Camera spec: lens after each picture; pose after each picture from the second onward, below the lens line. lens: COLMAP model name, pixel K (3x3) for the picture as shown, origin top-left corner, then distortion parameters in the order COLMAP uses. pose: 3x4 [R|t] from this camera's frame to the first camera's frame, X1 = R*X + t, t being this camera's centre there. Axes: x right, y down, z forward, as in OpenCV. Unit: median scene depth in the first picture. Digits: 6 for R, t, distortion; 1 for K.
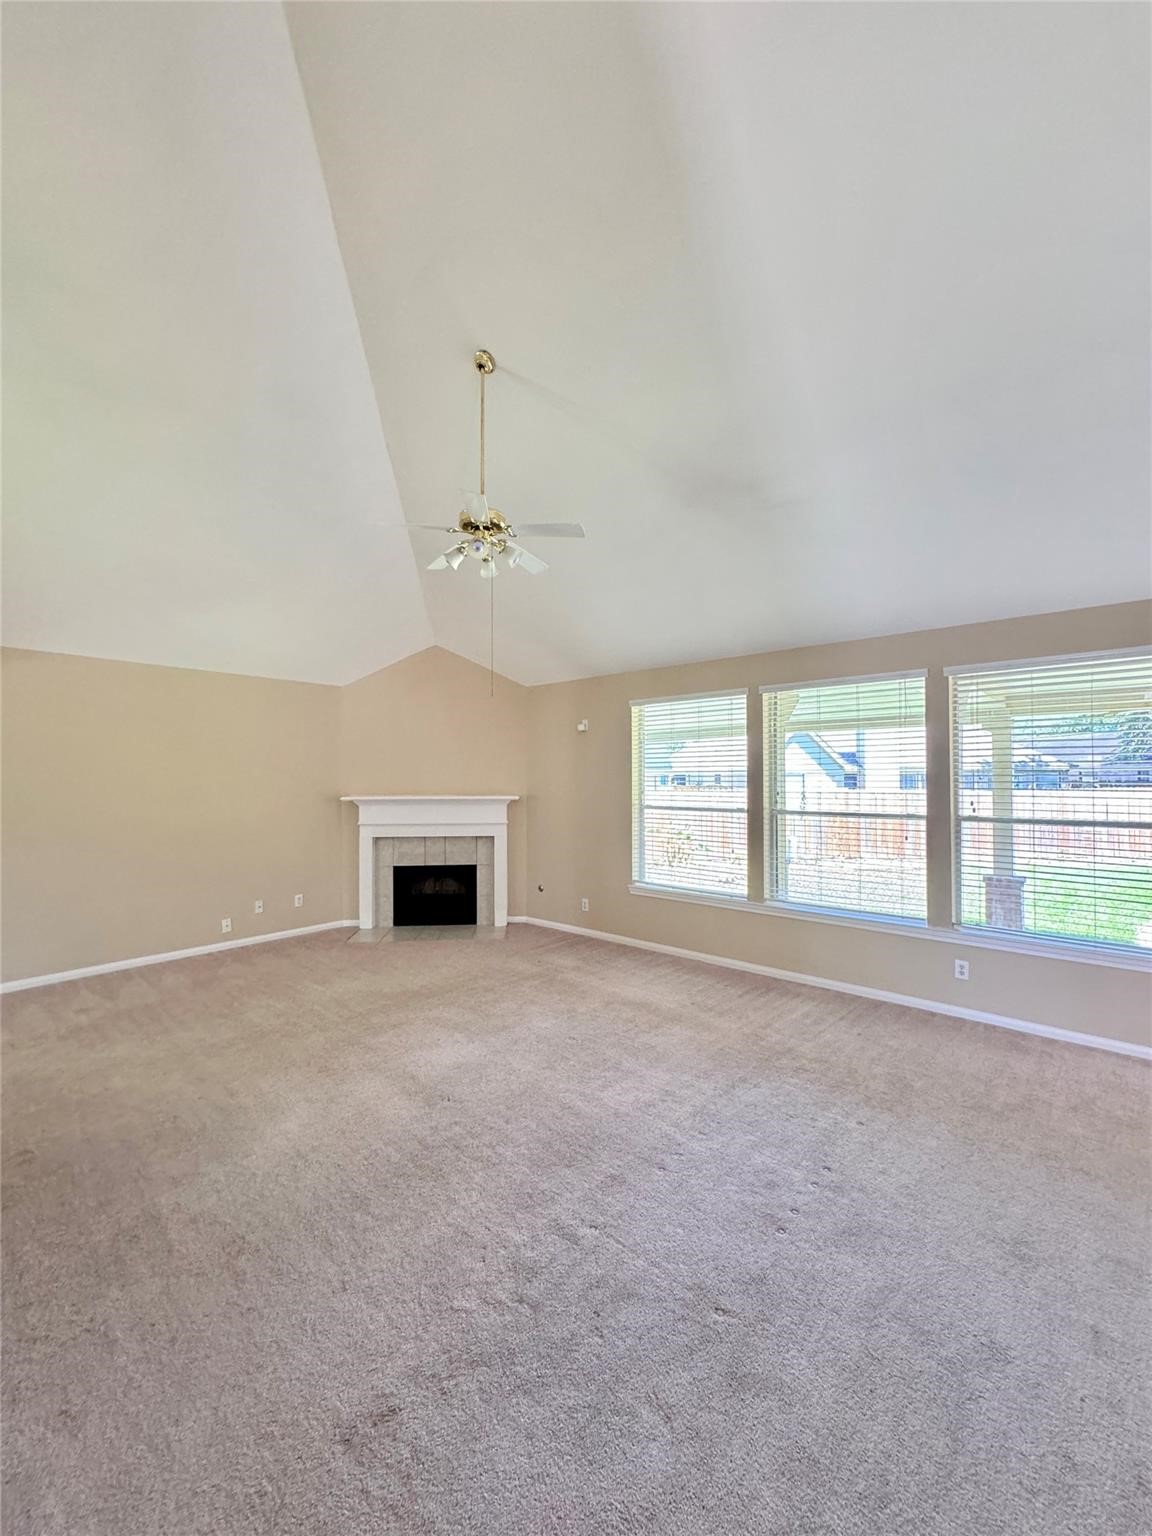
lens RADIAL K [[616.5, 0, 578.3], [0, 616.5, 771.9], [0, 0, 1]] dist [0.000768, -0.000267]
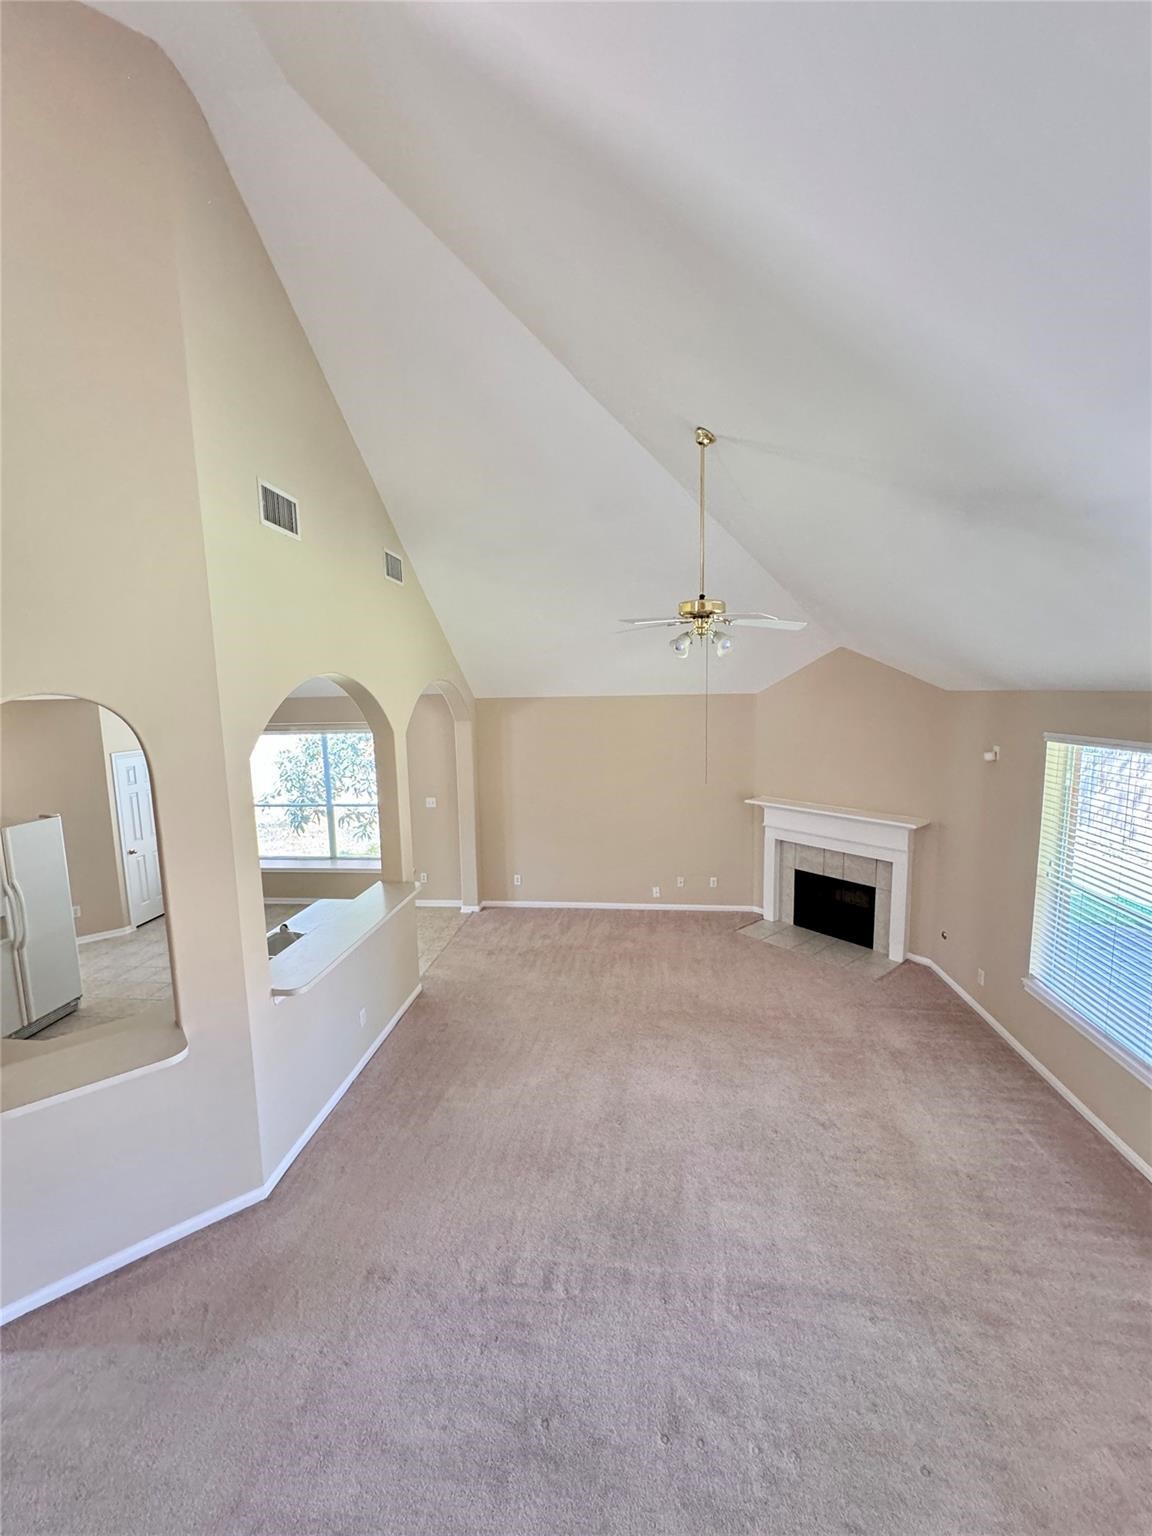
lens RADIAL K [[616.5, 0, 578.3], [0, 616.5, 771.9], [0, 0, 1]] dist [0.000768, -0.000267]
pose [[0.563384, 0.102671, -0.819791, 0.333943], [0.029470, 0.989120, 0.144130, -0.172057], [0.825669, -0.105359, 0.554229, 0.148696]]
